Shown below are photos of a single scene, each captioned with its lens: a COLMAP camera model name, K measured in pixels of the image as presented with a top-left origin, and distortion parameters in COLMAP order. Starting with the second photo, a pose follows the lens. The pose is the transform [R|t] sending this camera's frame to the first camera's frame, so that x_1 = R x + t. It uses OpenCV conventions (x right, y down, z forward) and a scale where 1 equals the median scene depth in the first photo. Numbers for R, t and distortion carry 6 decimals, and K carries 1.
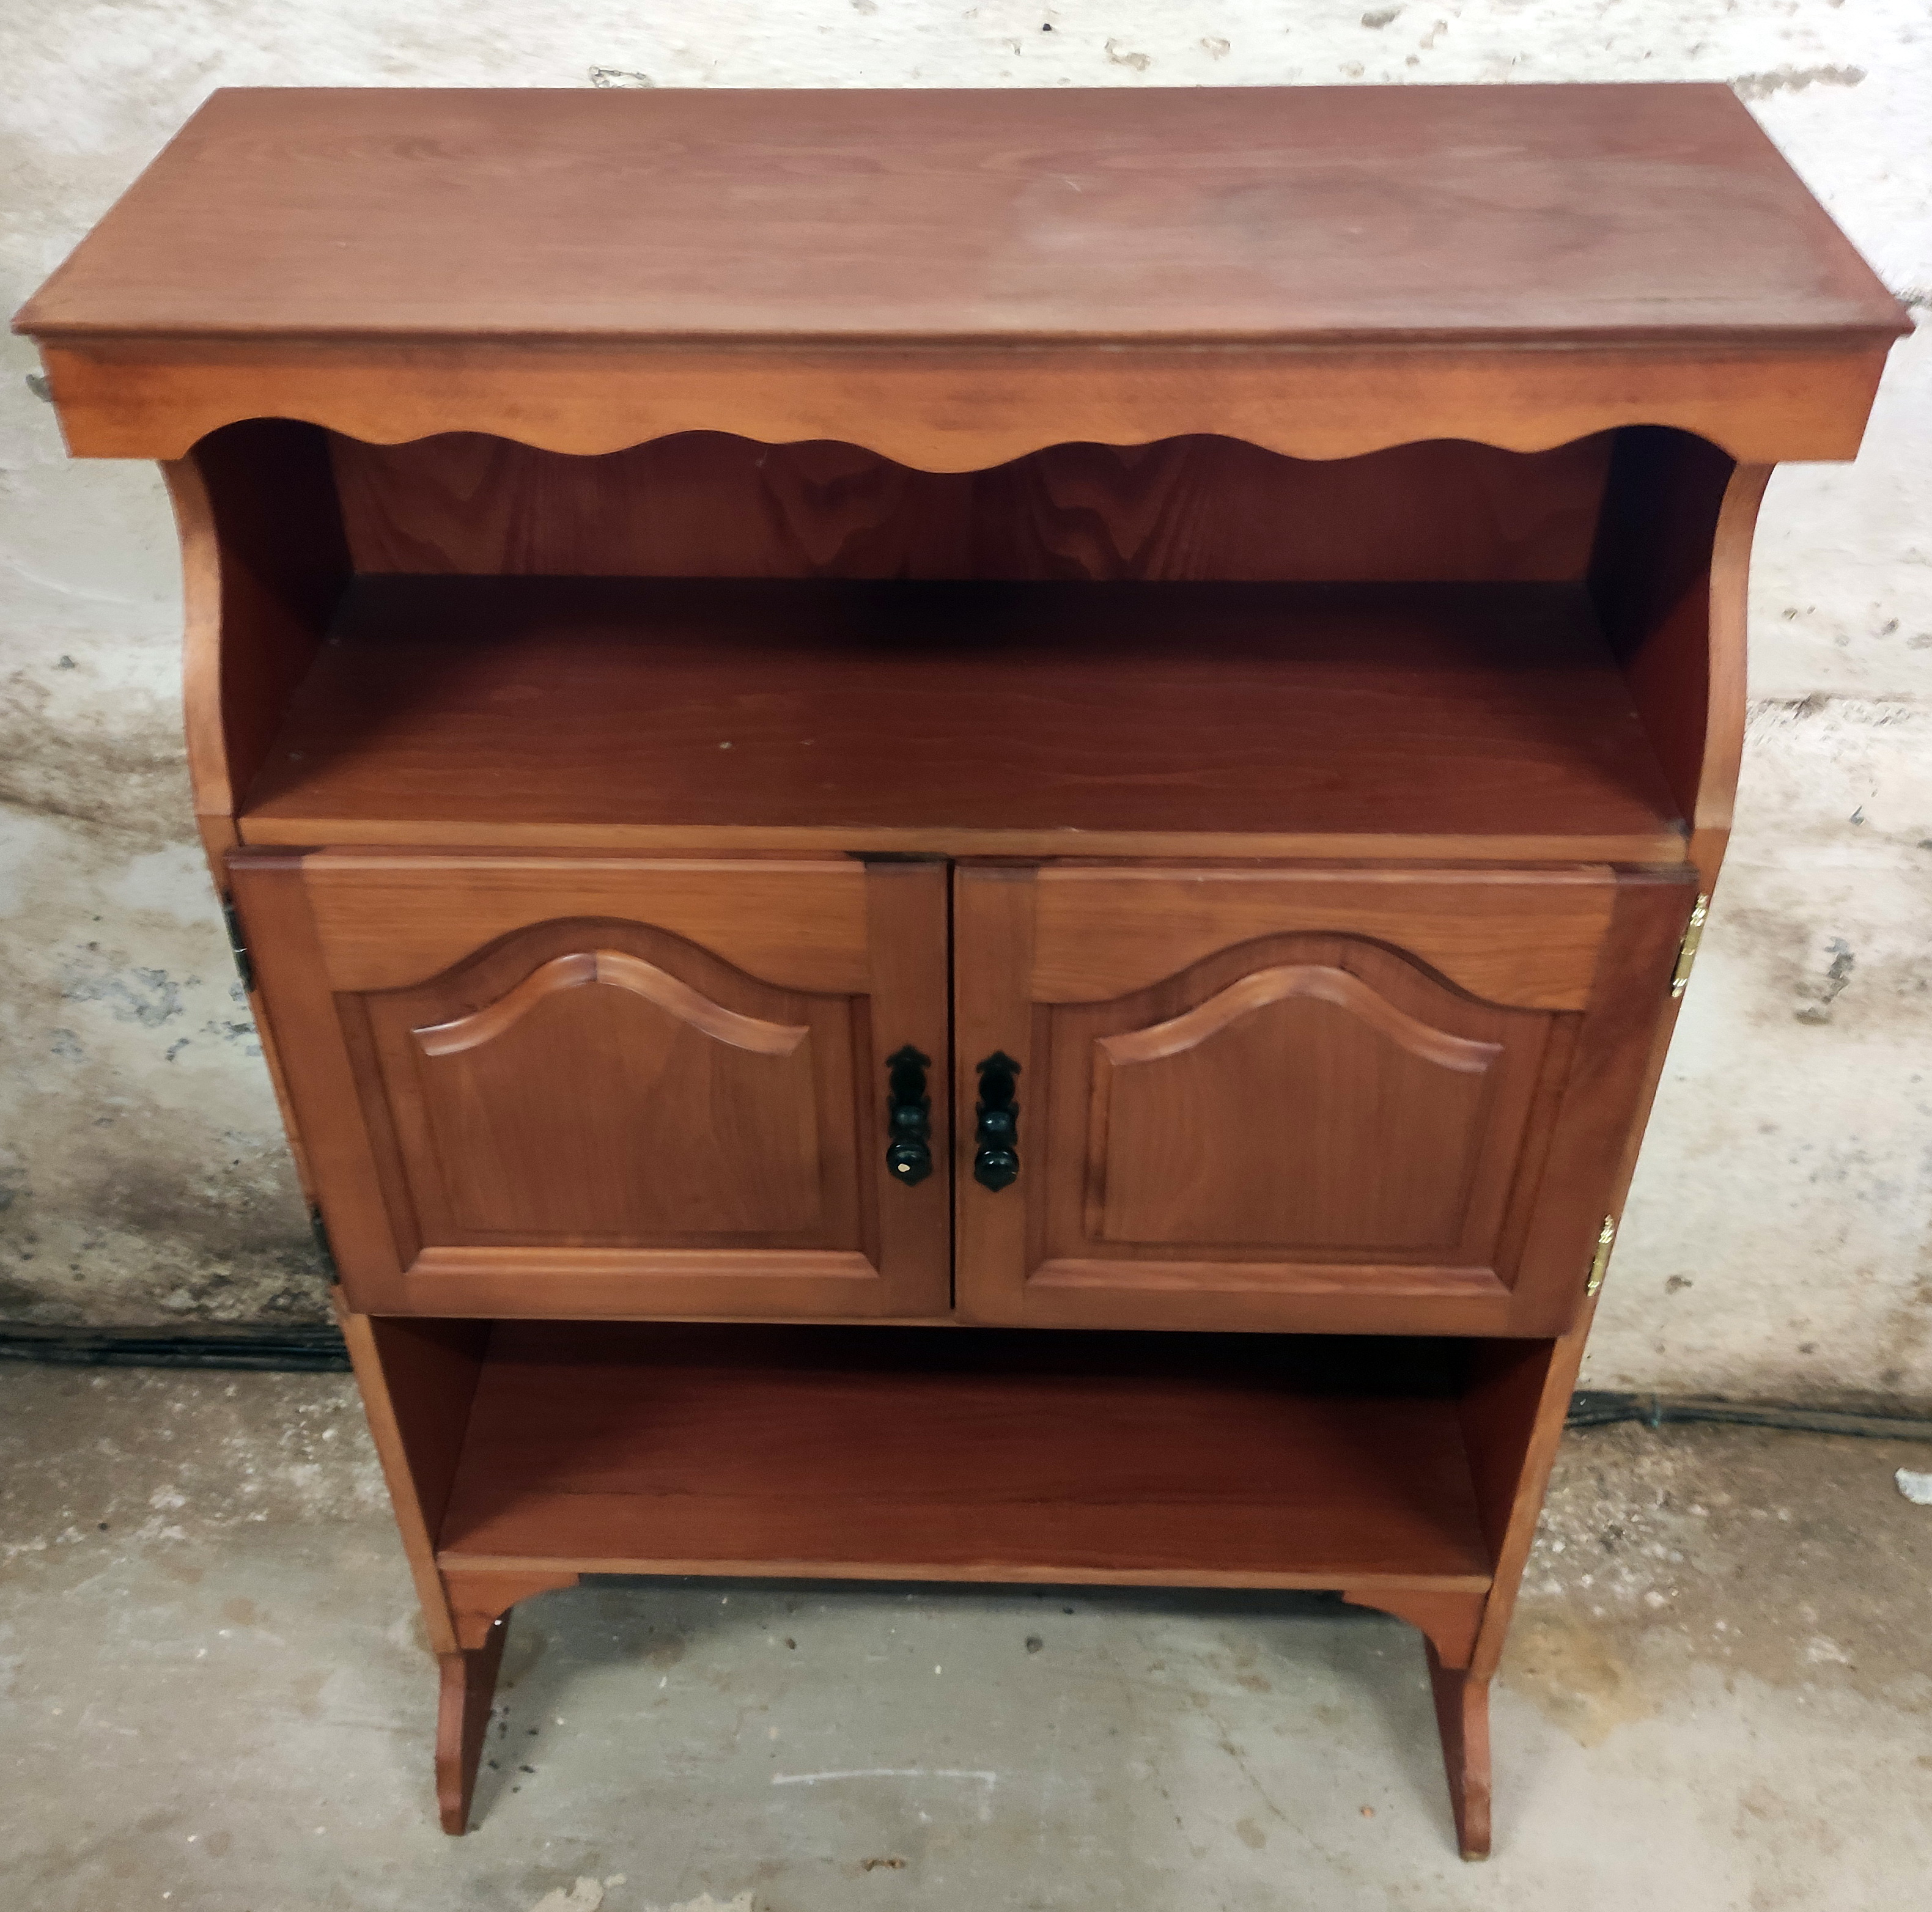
lens RADIAL K [[2151.4, 0, 1002.0], [0, 2151.4, 859.6], [0, 0, 1]] dist [0.031295, 0.000000]
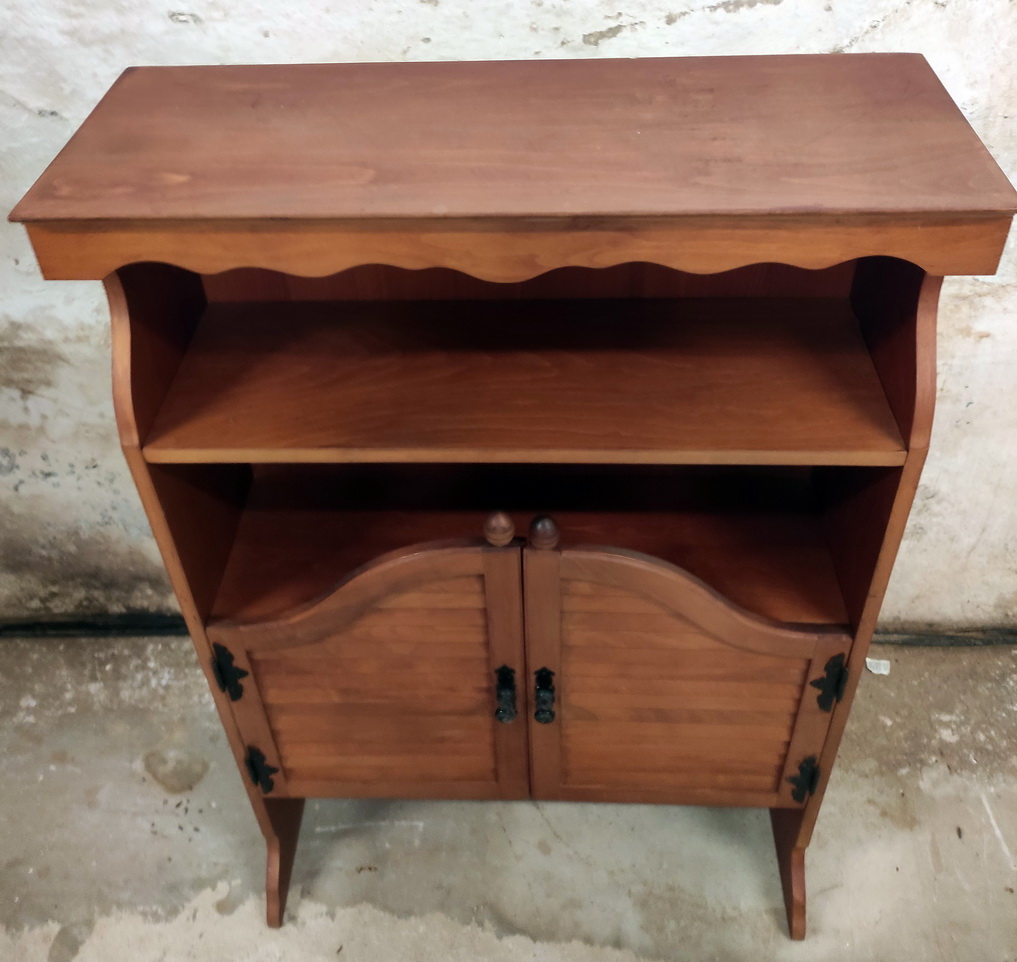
lens RADIAL K [[1067.8, 0, 540.8], [0, 1067.8, 361.5], [0, 0, 1]] dist [0.034265, 0.000000]
pose [[0.999471, -0.032506, 0.000939, 0.124529], [0.032484, 0.999311, 0.017939, -0.034425], [-0.001521, -0.017899, 0.999839, -0.021897]]
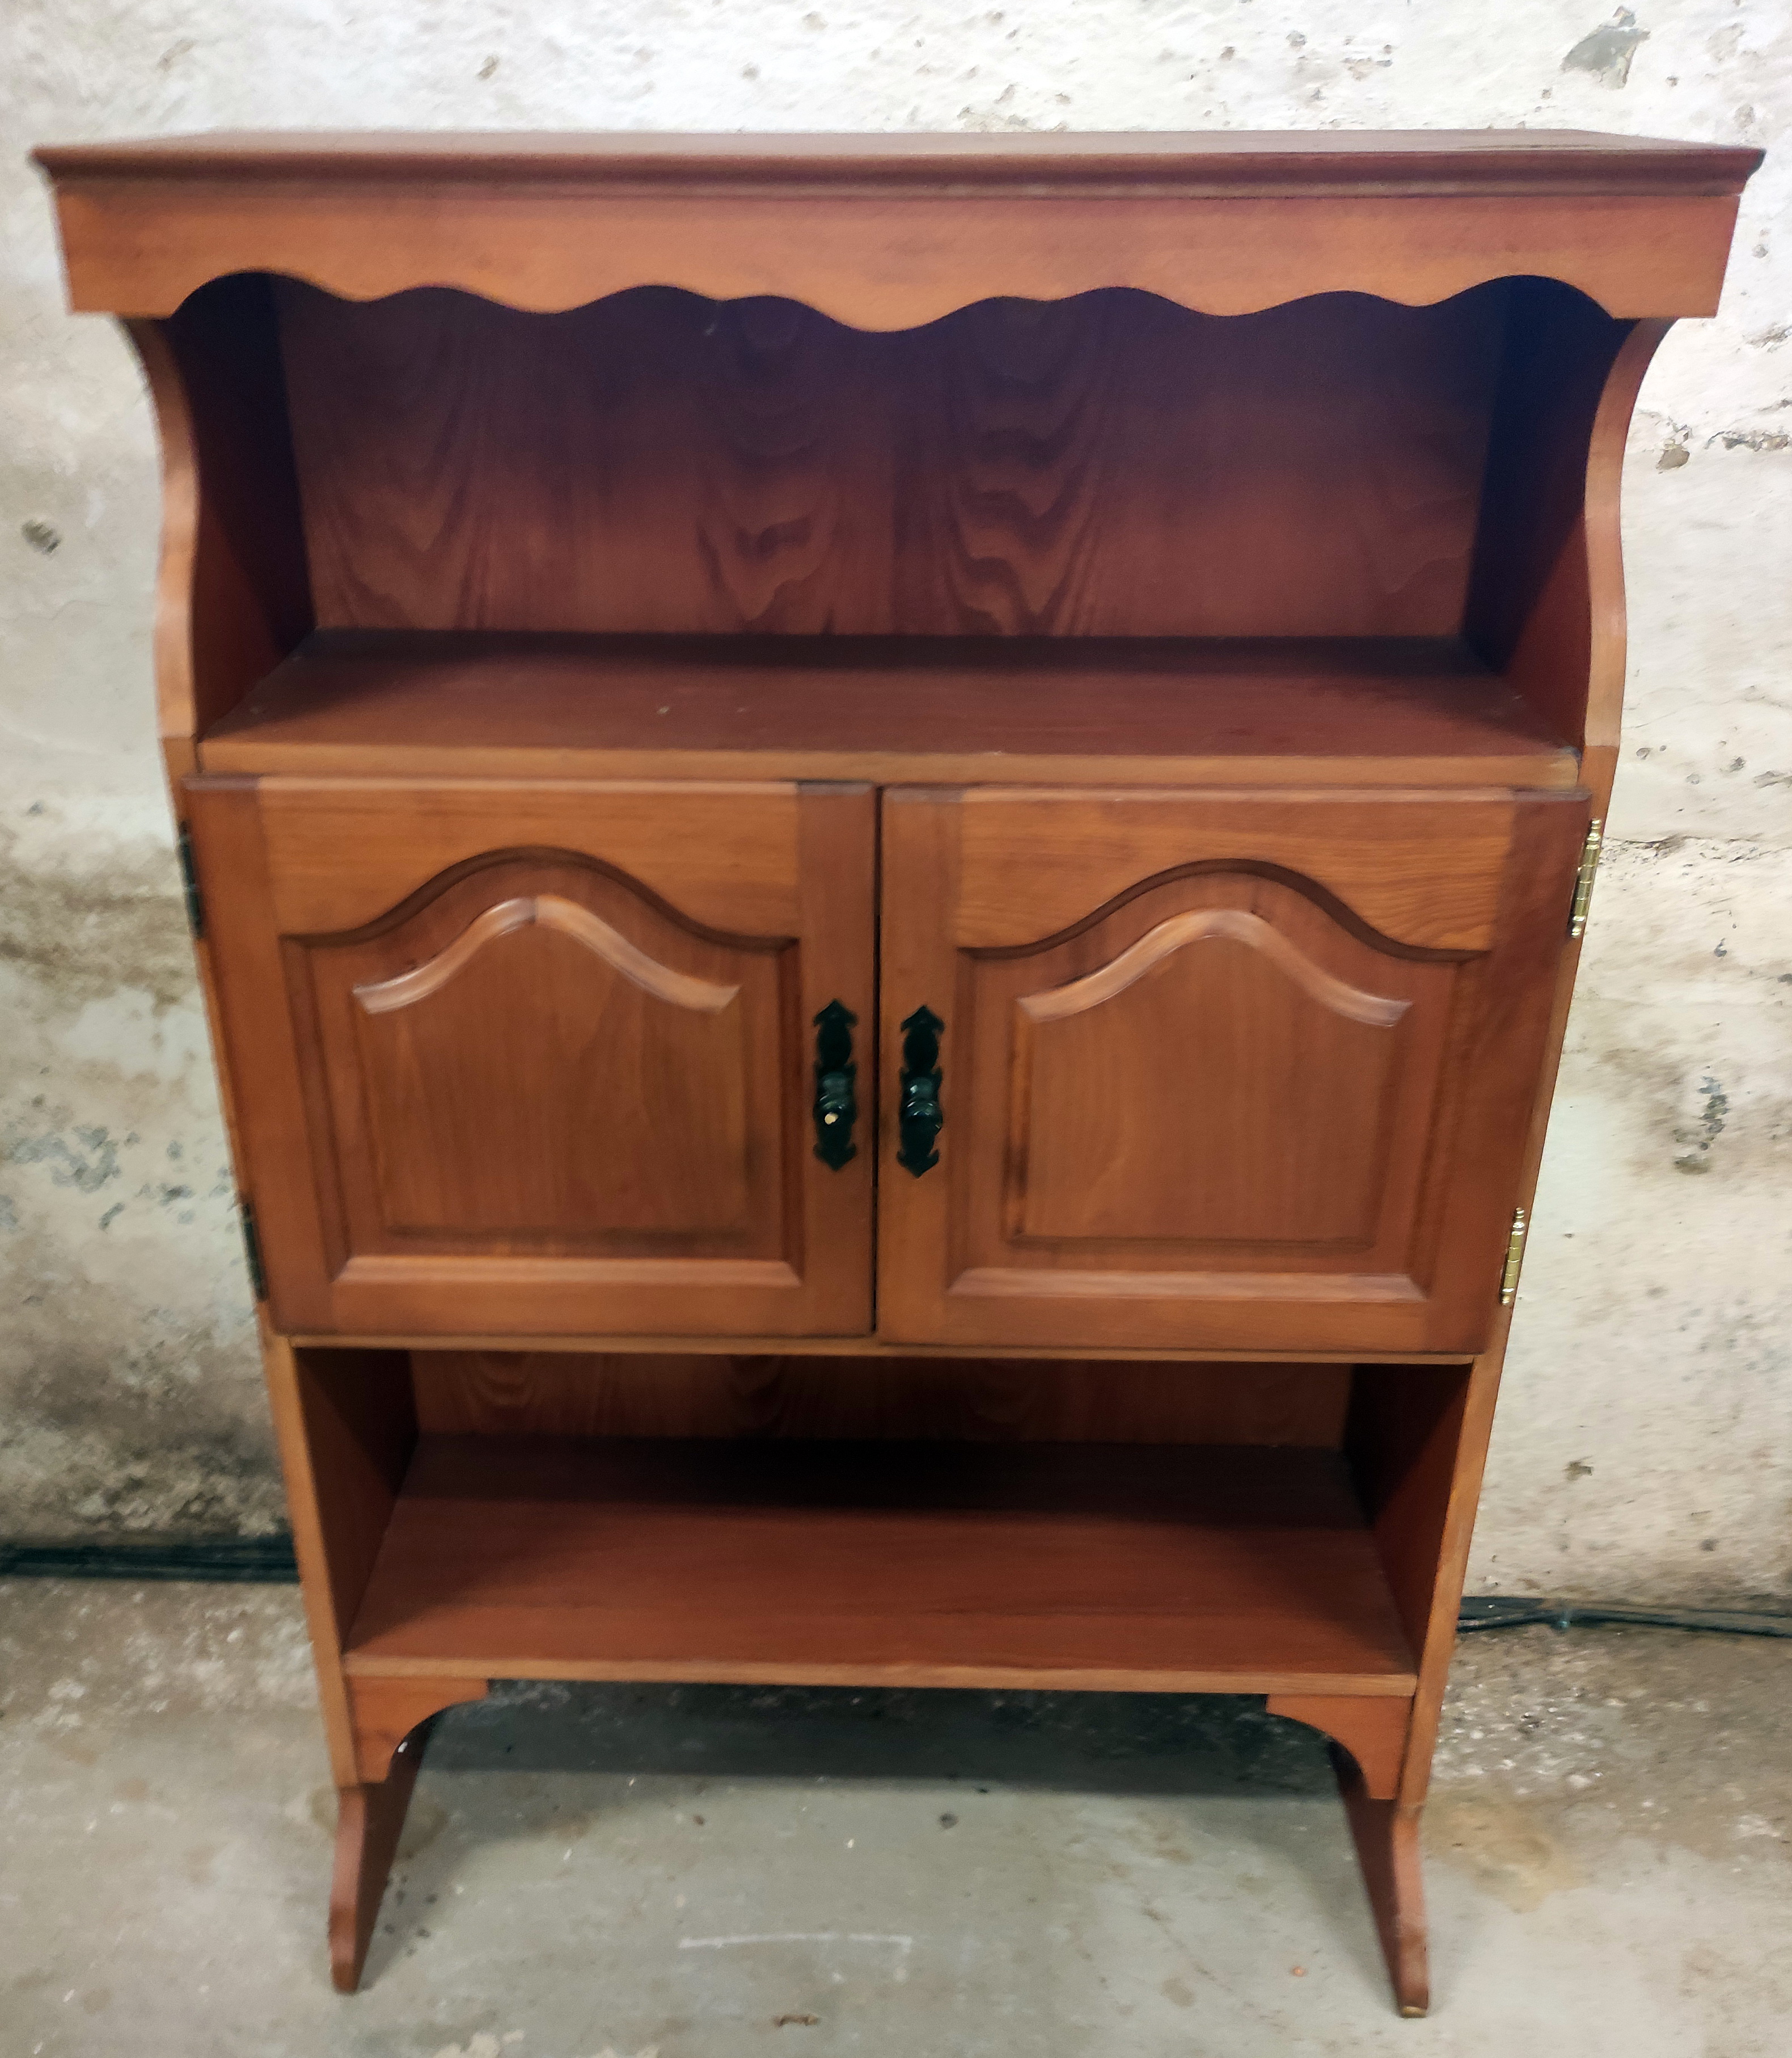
lens RADIAL K [[1990.6, 0, 906.5], [0, 1990.6, 1078.1], [0, 0, 1]] dist [0.032039, 0.000000]
pose [[0.999926, -0.001846, 0.012026, -0.015380], [0.004165, 0.980646, -0.195743, 0.225691], [-0.011432, 0.195779, 0.980581, 0.052236]]
